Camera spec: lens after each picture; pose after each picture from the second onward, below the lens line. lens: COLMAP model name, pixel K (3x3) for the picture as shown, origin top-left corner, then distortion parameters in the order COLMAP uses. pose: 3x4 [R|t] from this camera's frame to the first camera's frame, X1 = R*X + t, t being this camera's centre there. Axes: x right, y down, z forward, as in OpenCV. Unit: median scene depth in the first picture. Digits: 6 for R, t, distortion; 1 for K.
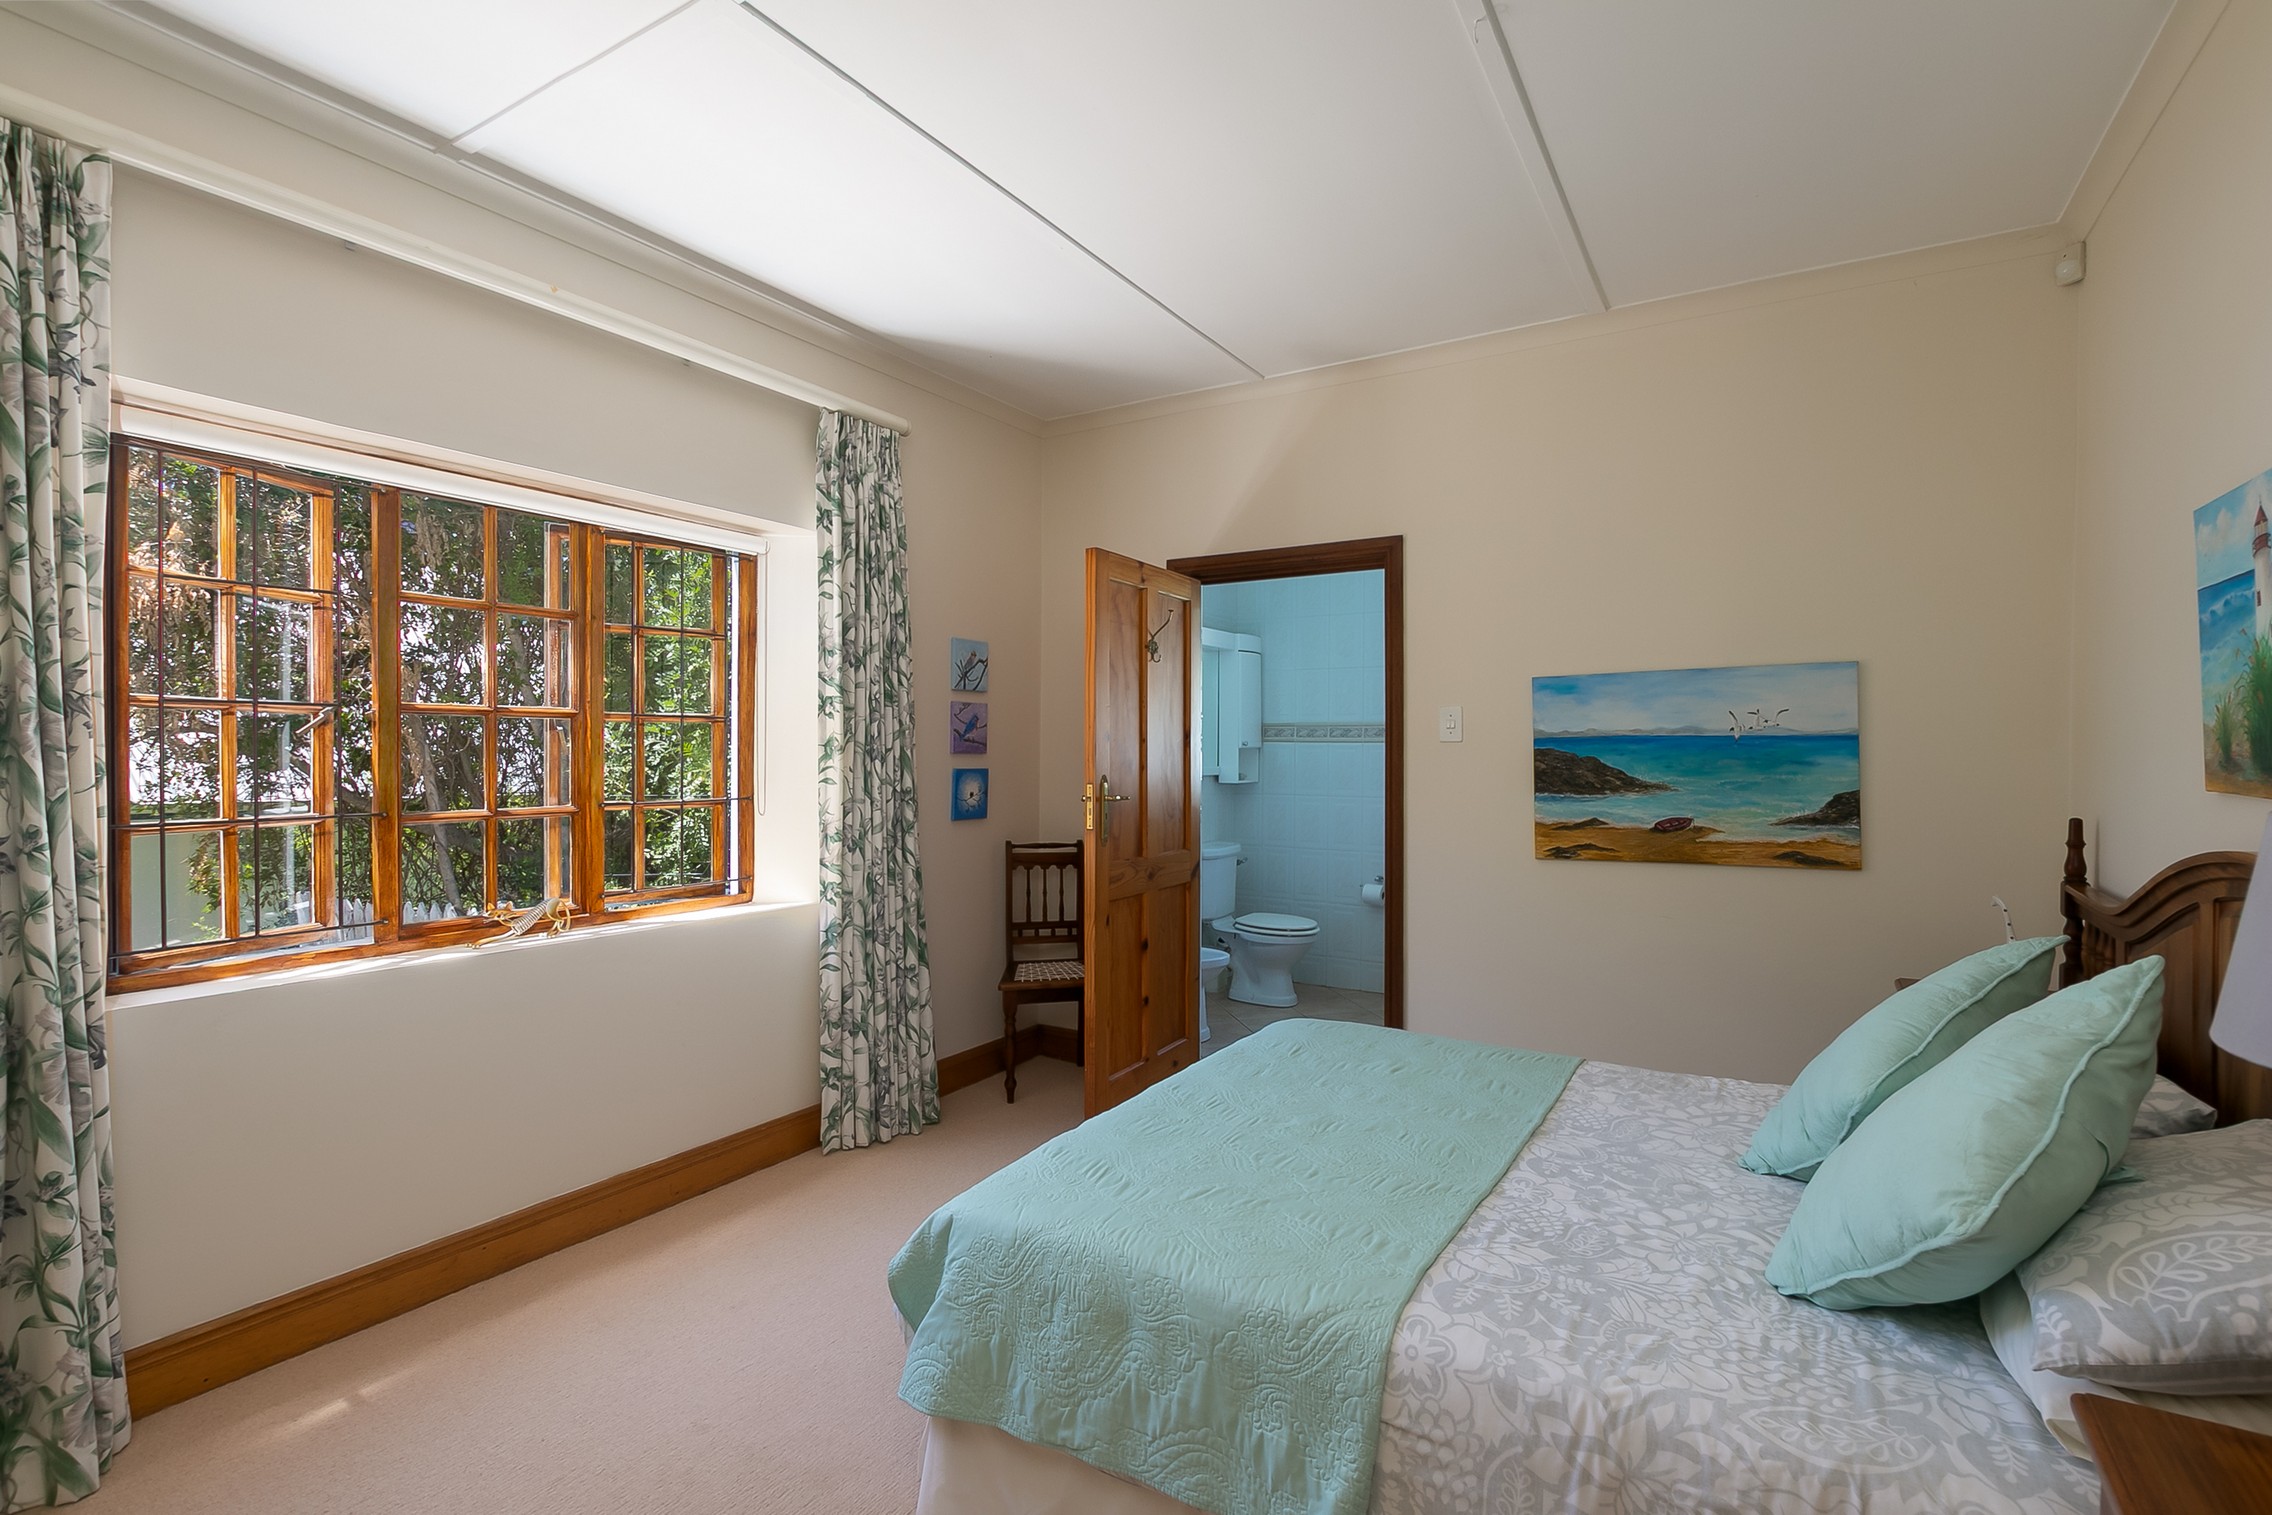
lens RADIAL K [[1043.5, 0, 1121.2], [0, 1043.5, 752.4], [0, 0, 1]] dist [-0.004196, -0.003101]
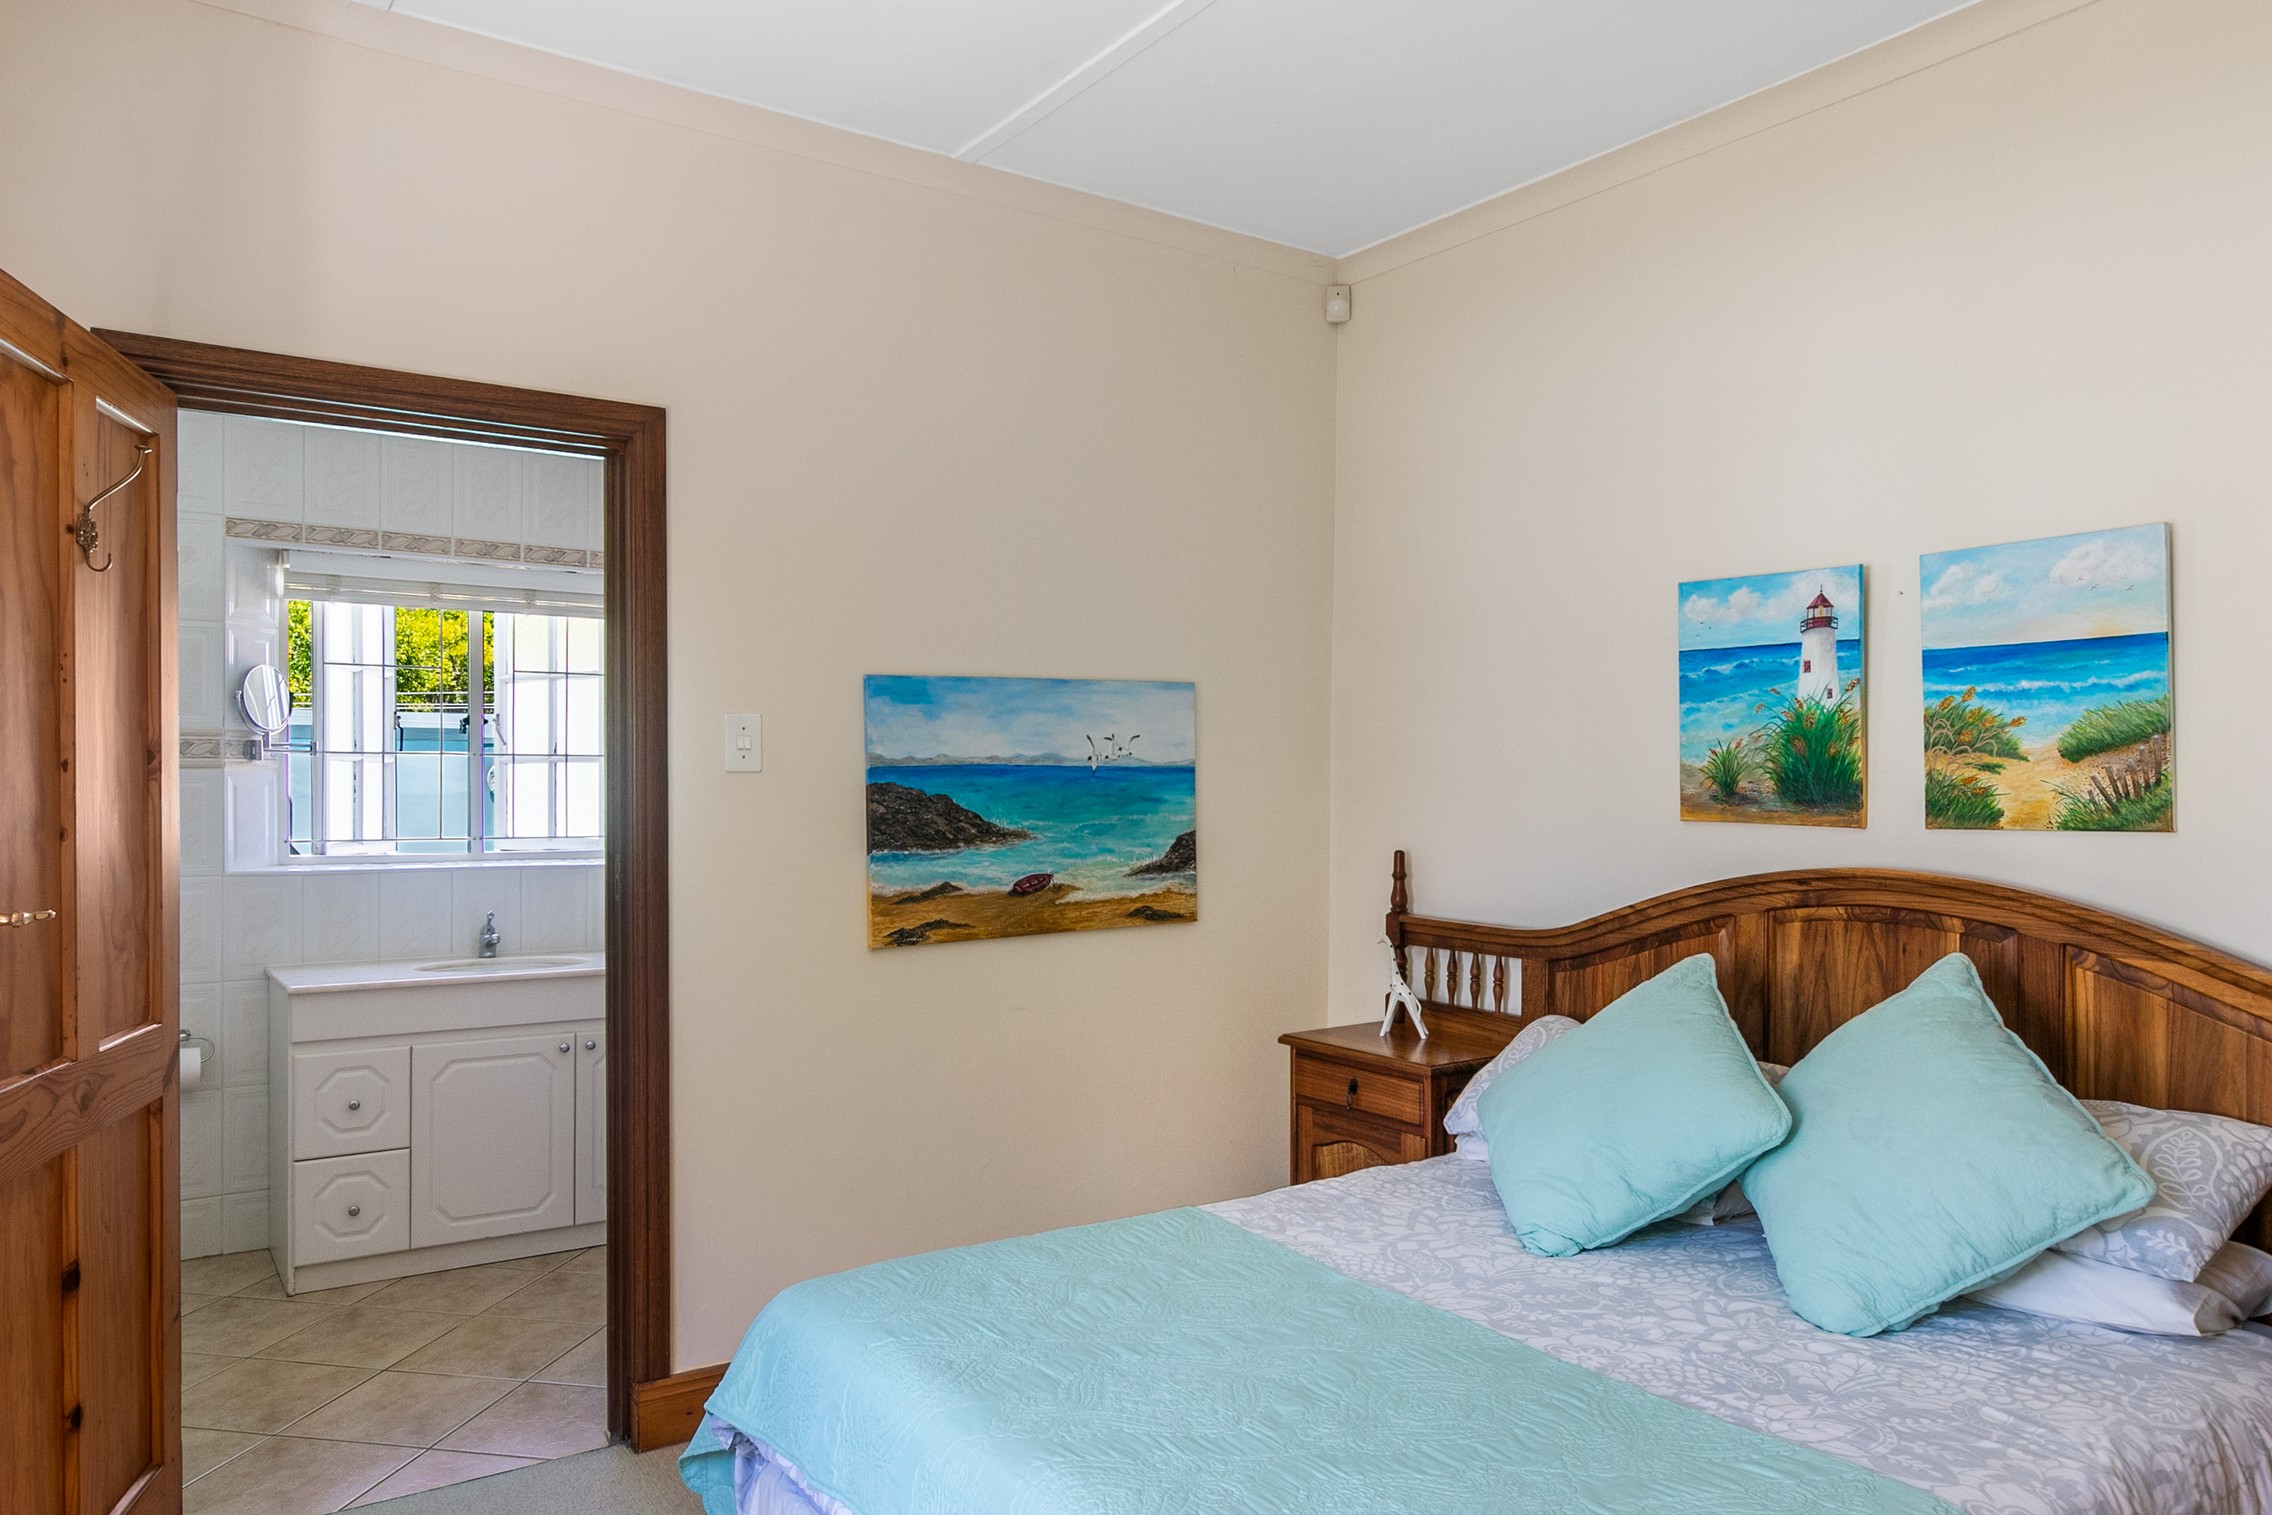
lens RADIAL K [[1554.2, 0, 1125.0], [0, 1554.2, 784.7], [0, 0, 1]] dist [0.019347, -0.012222]
pose [[0.383828, -0.003914, 0.923396, -0.496484], [0.001432, 0.999992, 0.003643, -0.006572], [-0.923403, -0.000076, 0.383831, 0.528415]]
